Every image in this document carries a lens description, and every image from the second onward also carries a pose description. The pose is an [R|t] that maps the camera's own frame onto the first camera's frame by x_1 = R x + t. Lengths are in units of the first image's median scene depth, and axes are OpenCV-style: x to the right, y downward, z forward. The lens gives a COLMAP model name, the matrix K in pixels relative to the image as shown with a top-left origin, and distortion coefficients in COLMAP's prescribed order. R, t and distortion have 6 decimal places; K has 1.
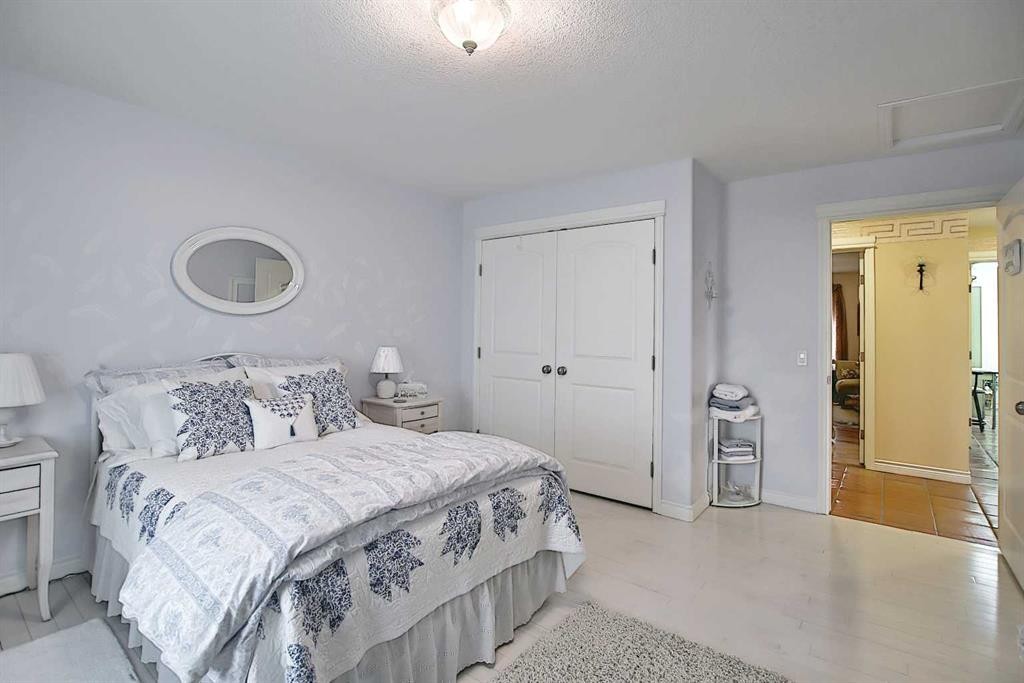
lens RADIAL K [[472.9, 0, 518.5], [0, 472.9, 340.3], [0, 0, 1]] dist [-0.034675, 0.004467]
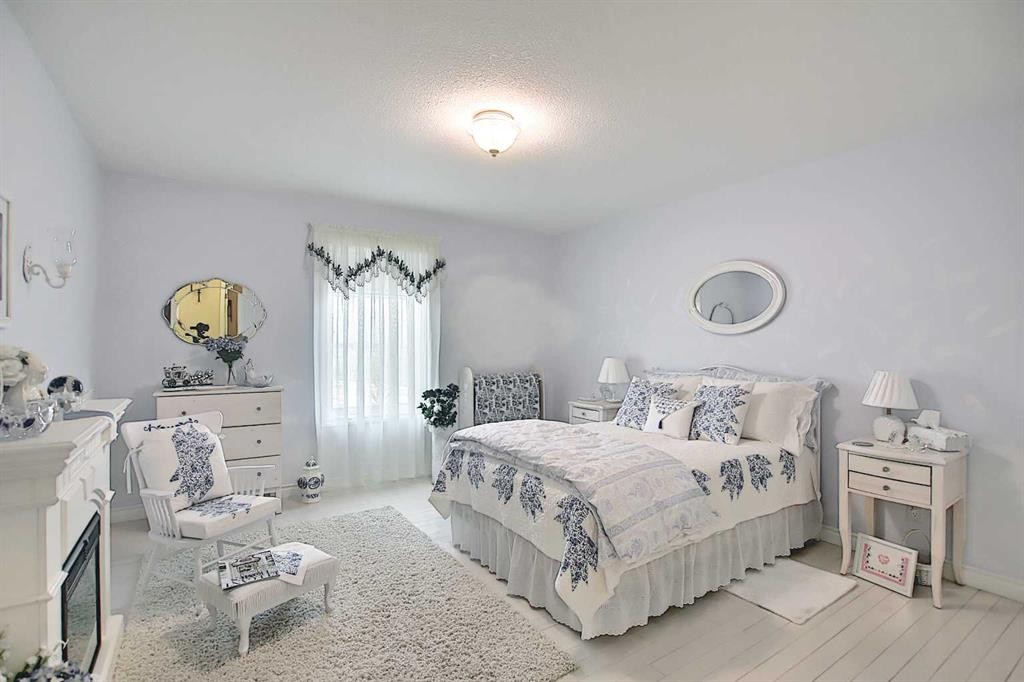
lens RADIAL K [[472.9, 0, 515.7], [0, 472.9, 340.9], [0, 0, 1]] dist [-0.034675, 0.004467]
pose [[-0.286561, -0.011316, -0.957995, 1.147572], [-0.031968, 0.999486, -0.002244, -0.028006], [0.957528, 0.029982, -0.286776, 1.290876]]
